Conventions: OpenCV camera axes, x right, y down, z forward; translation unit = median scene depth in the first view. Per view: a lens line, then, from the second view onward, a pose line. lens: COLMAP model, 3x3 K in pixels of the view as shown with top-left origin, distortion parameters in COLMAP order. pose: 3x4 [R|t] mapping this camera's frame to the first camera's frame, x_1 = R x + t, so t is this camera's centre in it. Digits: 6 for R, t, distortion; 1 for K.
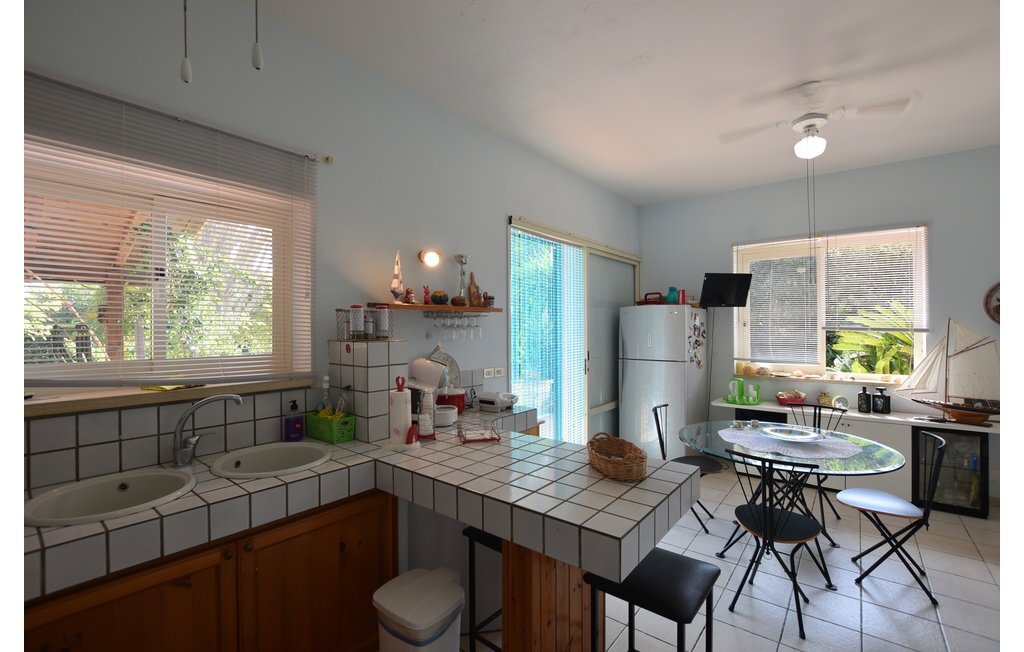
lens RADIAL K [[453.7, 0, 512.0], [0, 453.7, 326.0], [0, 0, 1]] dist [-0.021311, 0.000693]
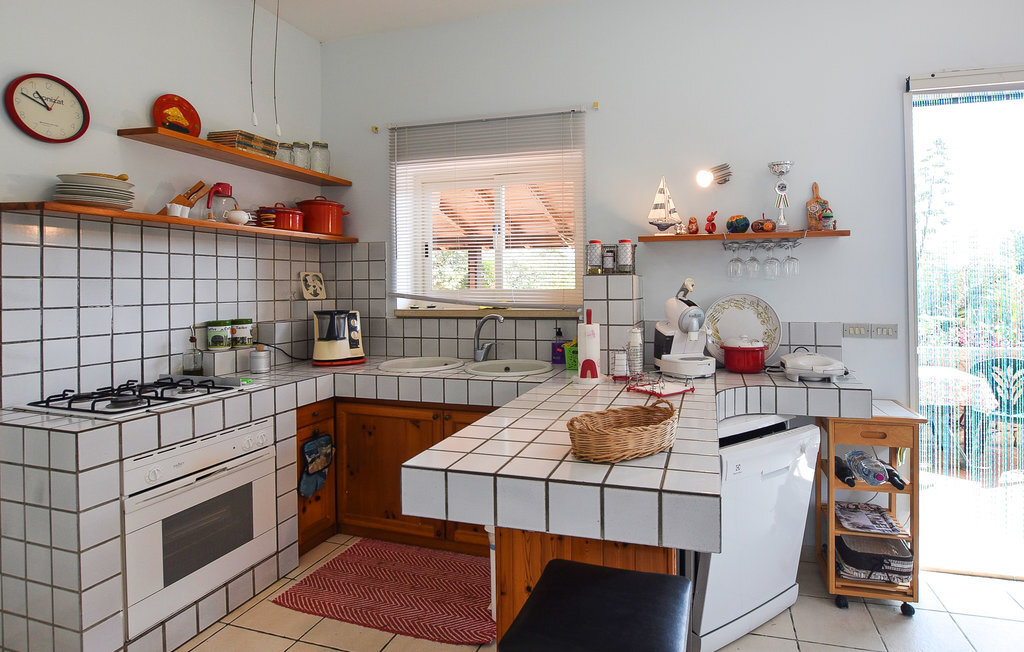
lens RADIAL K [[503.6, 0, 557.0], [0, 503.6, 284.2], [0, 0, 1]] dist [-0.027375, 0.000473]
pose [[0.388447, -0.004549, -0.921460, 0.417728], [0.003795, 0.999987, -0.003337, 0.034957], [0.921463, -0.002201, 0.388460, 0.299065]]
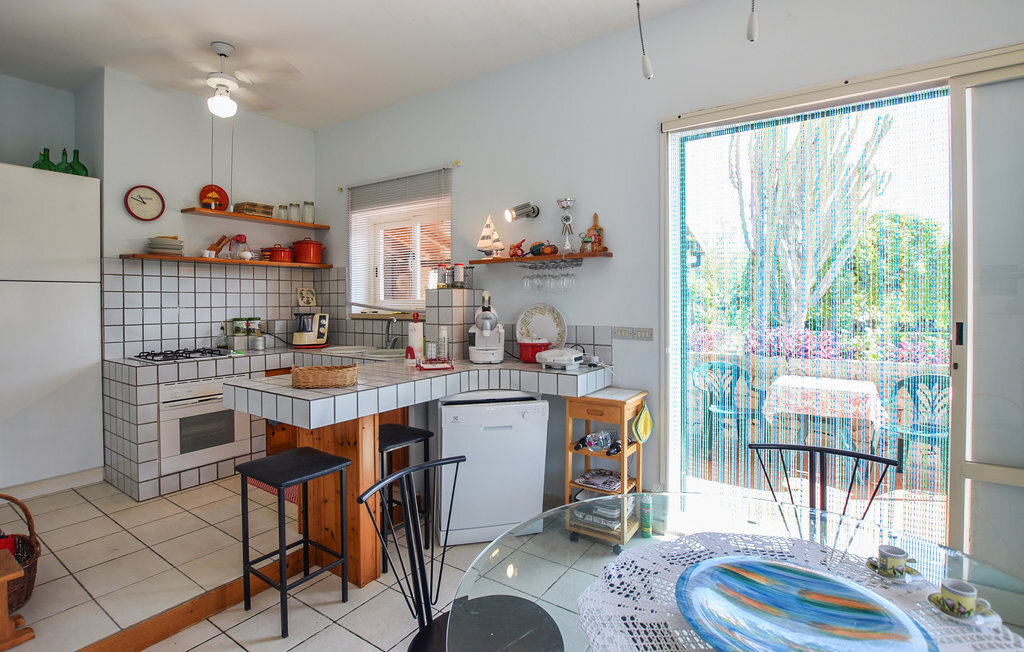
lens RADIAL K [[488.7, 0, 484.2], [0, 488.7, 306.7], [0, 0, 1]] dist [-0.027897, 0.000065]
pose [[0.034790, 0.013340, -0.999306, 0.747735], [0.001303, 0.999909, 0.013394, 0.041838], [0.999394, -0.001768, 0.034770, 0.673735]]
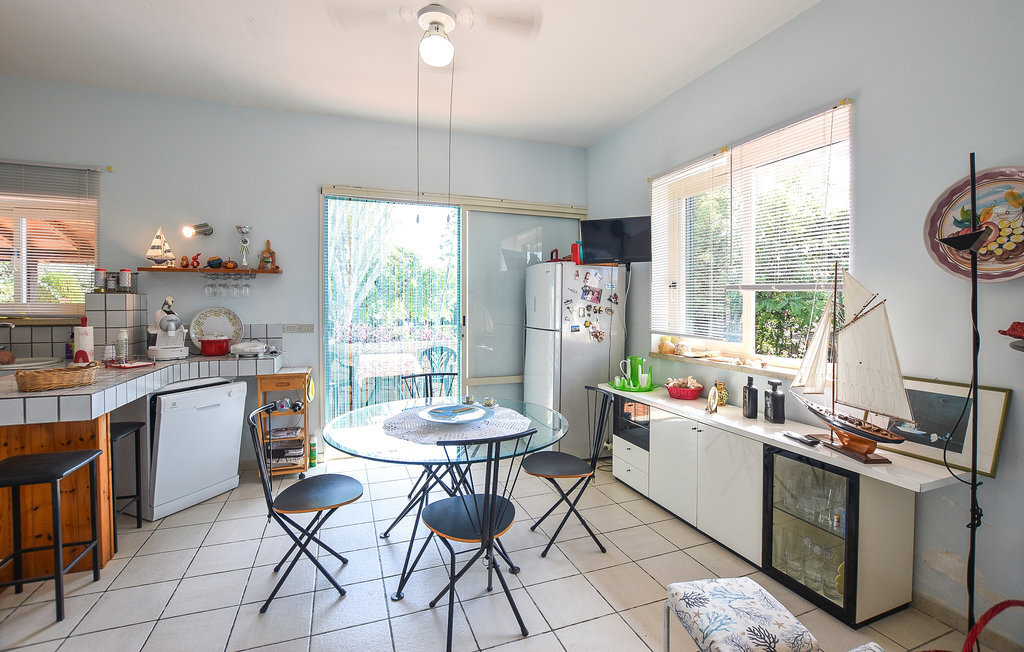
lens RADIAL K [[461.3, 0, 507.9], [0, 461.3, 311.4], [0, 0, 1]] dist [-0.032753, 0.000274]
pose [[0.846804, 0.013159, -0.531742, 0.942867], [-0.005222, 0.999851, 0.016428, 0.037201], [0.531879, -0.011135, 0.846747, 0.299808]]
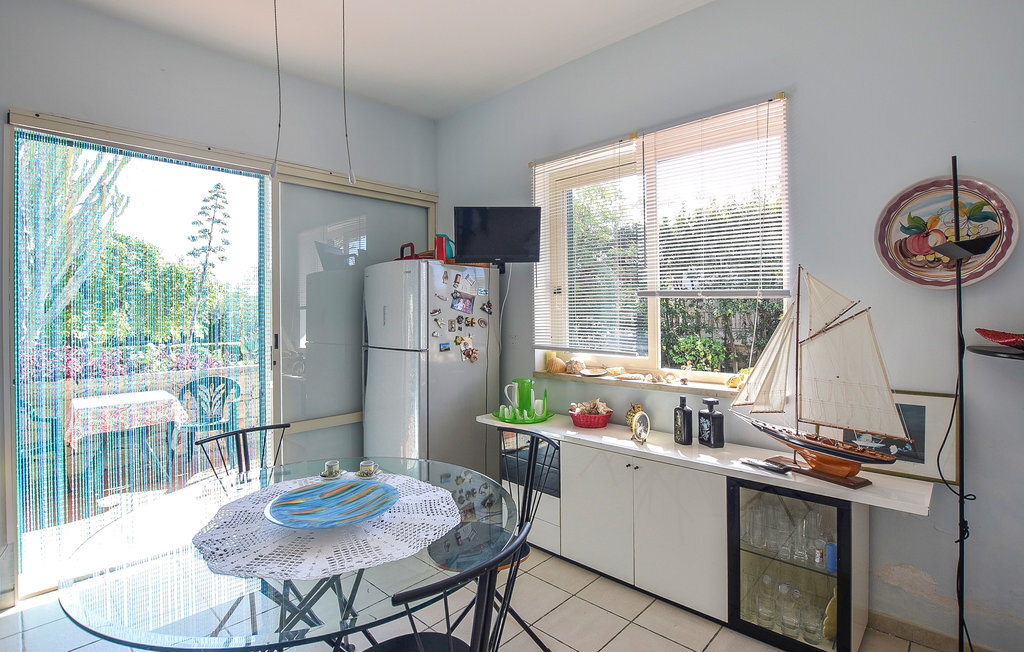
lens RADIAL K [[501.0, 0, 517.5], [0, 501.0, 309.8], [0, 0, 1]] dist [-0.030813, 0.000312]
pose [[0.995679, -0.007251, -0.092581, 0.720491], [0.006964, 0.999970, -0.003418, 0.031810], [0.092603, 0.002759, 0.995699, 0.411621]]
